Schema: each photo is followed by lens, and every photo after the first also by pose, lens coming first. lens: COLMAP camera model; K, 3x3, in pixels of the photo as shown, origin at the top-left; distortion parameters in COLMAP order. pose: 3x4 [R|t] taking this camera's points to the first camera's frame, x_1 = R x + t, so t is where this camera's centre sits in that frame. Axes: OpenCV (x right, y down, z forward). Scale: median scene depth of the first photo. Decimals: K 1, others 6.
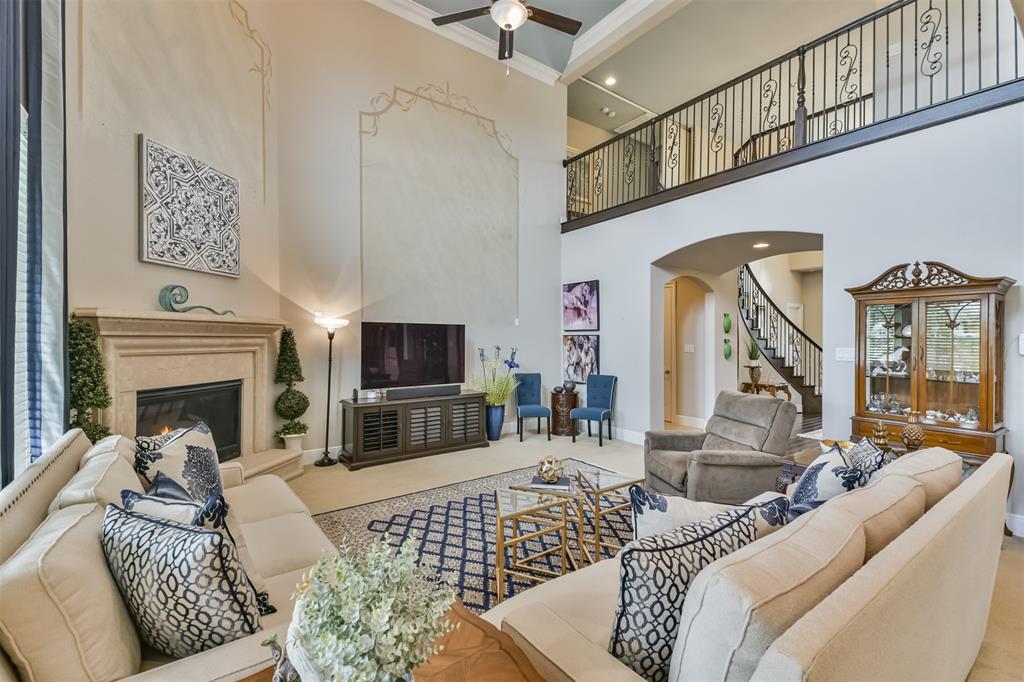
lens RADIAL K [[446.6, 0, 513.1], [0, 446.6, 339.8], [0, 0, 1]] dist [0.012448, -0.004825]
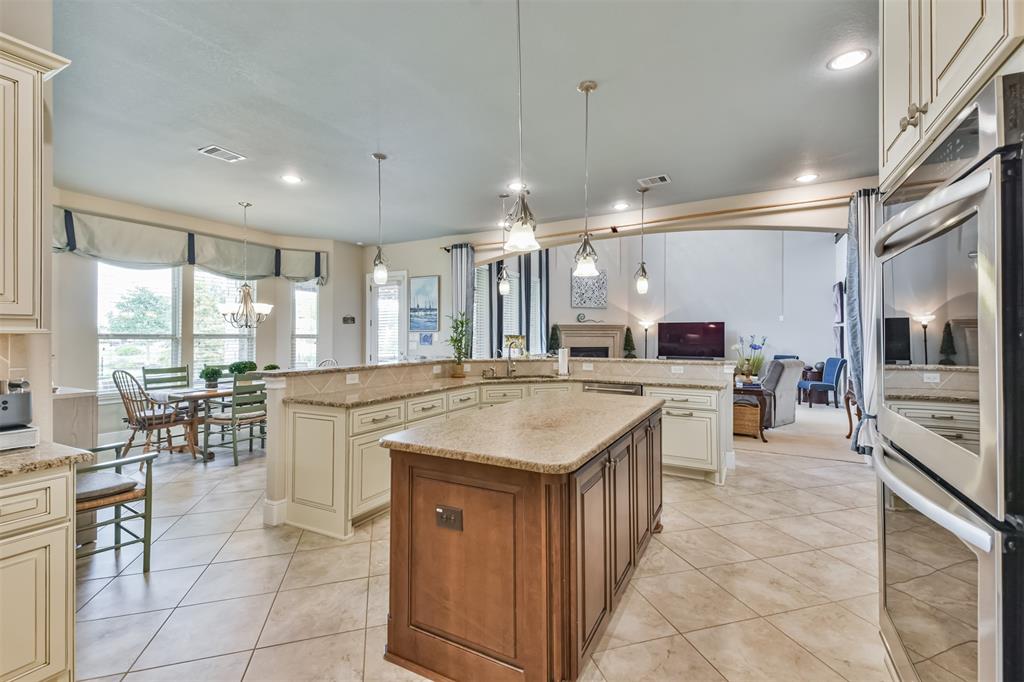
lens RADIAL K [[446.6, 0, 530.6], [0, 446.6, 333.6], [0, 0, 1]] dist [0.012448, -0.004825]
pose [[0.444135, -0.008997, -0.895915, 1.457517], [0.000155, 0.999950, -0.009964, 0.035080], [0.895960, 0.004286, 0.444114, -0.515895]]
